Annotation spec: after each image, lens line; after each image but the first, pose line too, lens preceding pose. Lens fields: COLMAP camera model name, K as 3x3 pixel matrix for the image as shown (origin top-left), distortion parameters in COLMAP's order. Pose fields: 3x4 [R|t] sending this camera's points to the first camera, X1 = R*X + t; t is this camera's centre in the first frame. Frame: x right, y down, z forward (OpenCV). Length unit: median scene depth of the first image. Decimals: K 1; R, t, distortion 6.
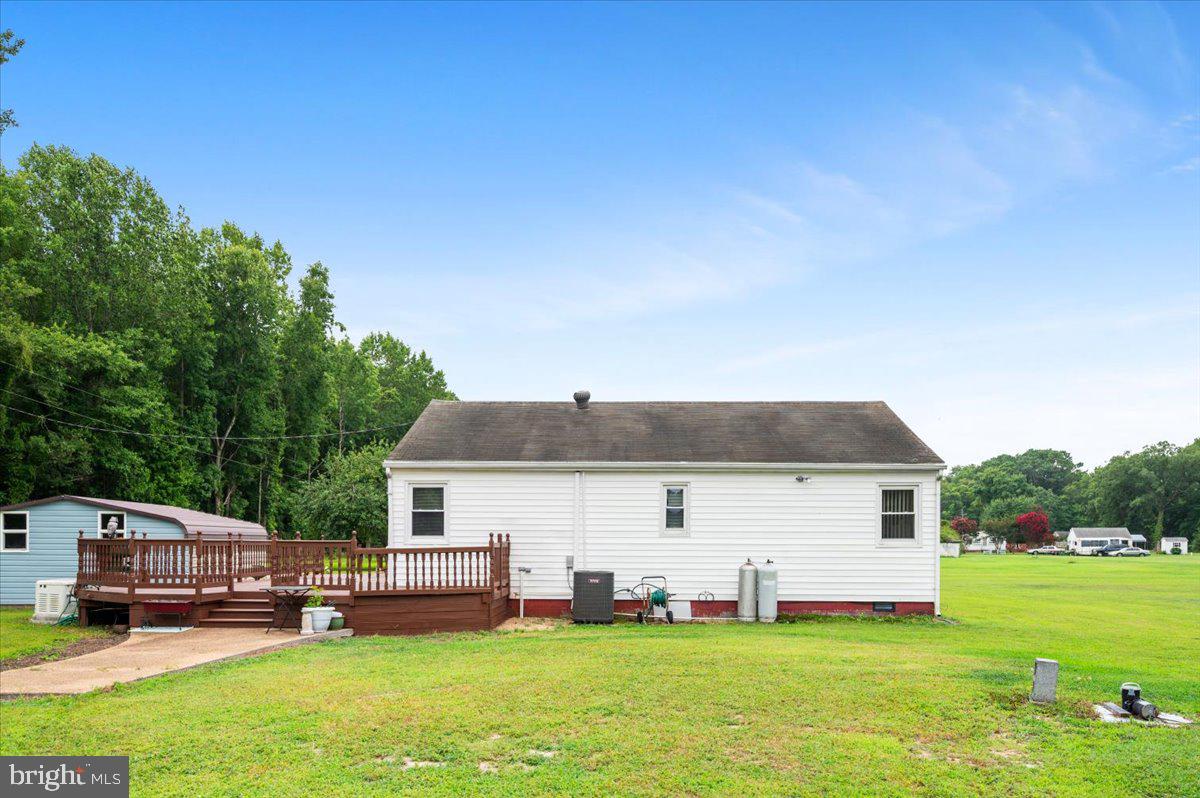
lens RADIAL K [[1020.5, 0, 600.0], [0, 1020.5, 399.0], [0, 0, 1]] dist [-0.003329, -0.003076]
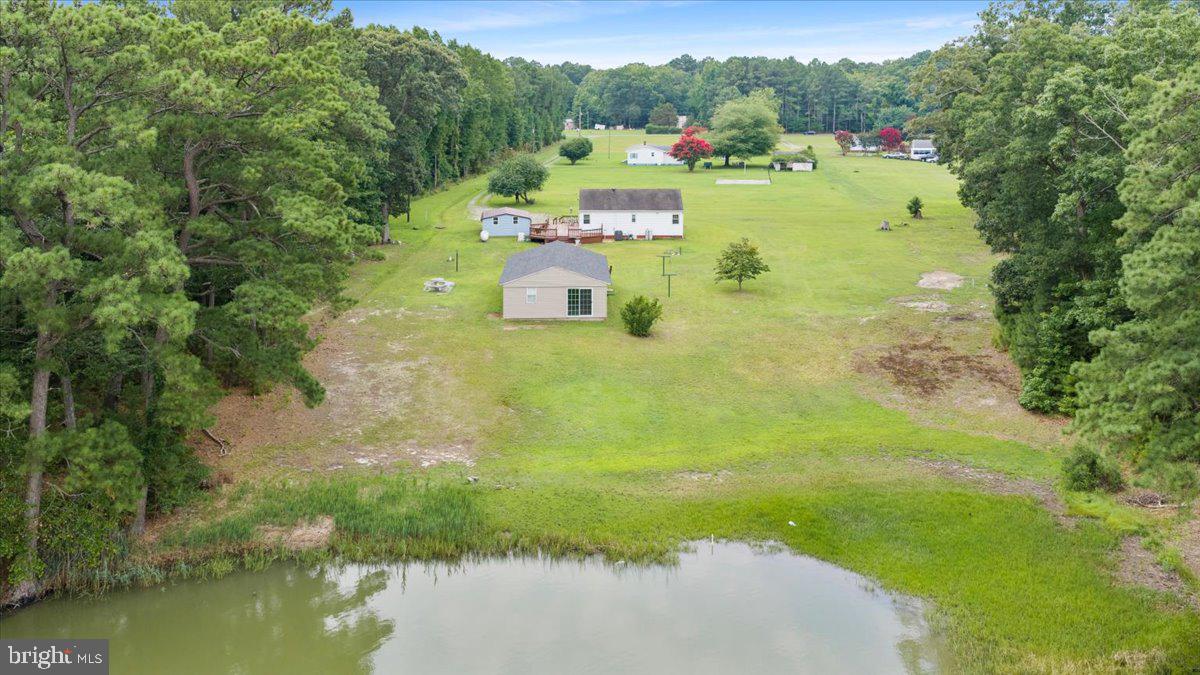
lens RADIAL K [[1008.2, 0, 600.0], [0, 1008.2, 337.5], [0, 0, 1]] dist [0.044529, -0.082082]
pose [[0.999837, -0.011478, 0.013931, -0.181789], [0.005690, 0.932846, 0.360231, -1.202249], [-0.017130, -0.360093, 0.932759, -4.097421]]
